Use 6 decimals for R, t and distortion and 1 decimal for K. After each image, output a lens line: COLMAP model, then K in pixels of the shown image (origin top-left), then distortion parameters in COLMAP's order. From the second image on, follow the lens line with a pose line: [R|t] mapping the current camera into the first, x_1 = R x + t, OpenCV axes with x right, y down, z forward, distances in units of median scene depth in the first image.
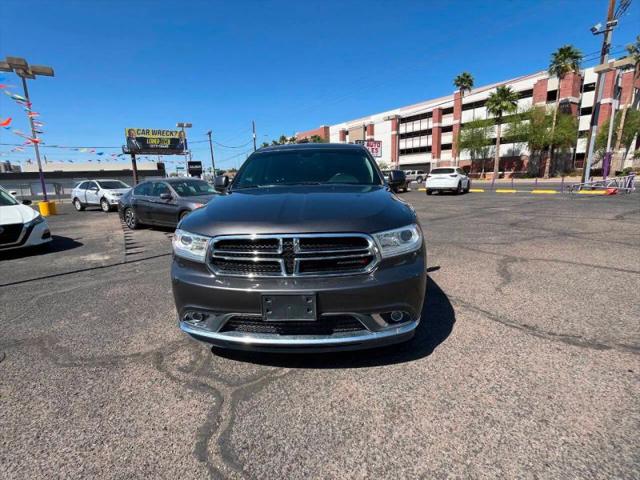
lens RADIAL K [[318.4, 0, 314.5], [0, 318.4, 240.9], [0, 0, 1]] dist [-0.005863, 0.001480]
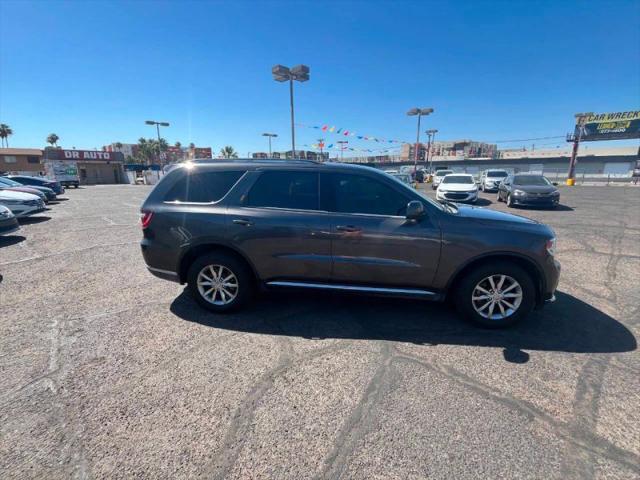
lens RADIAL K [[285.6, 0, 317.6], [0, 285.6, 242.0], [0, 0, 1]] dist [-0.003233, 0.000314]
pose [[0.184975, 0.270689, -0.944728, 0.230328], [-0.191667, 0.952794, 0.235472, -0.019801], [0.963871, 0.137517, 0.228125, 0.026464]]
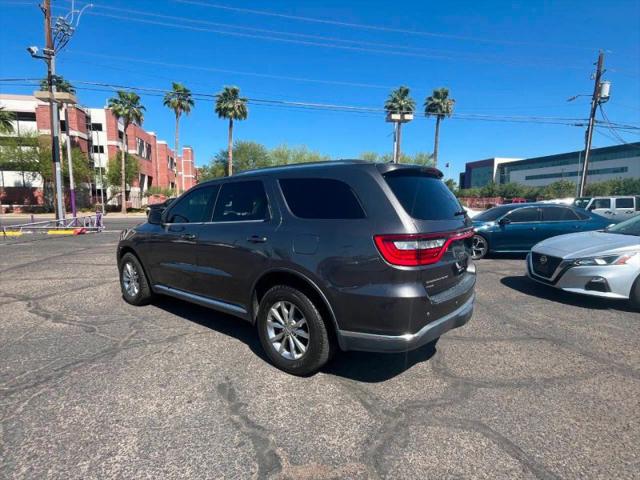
lens RADIAL K [[329.2, 0, 316.4], [0, 329.2, 241.3], [0, 0, 1]] dist [-0.007379, 0.002151]
pose [[0.360890, -0.070316, 0.929954, 0.089463], [0.167224, 0.985872, 0.009649, -0.006011], [-0.917493, 0.152029, 0.367550, 0.004262]]
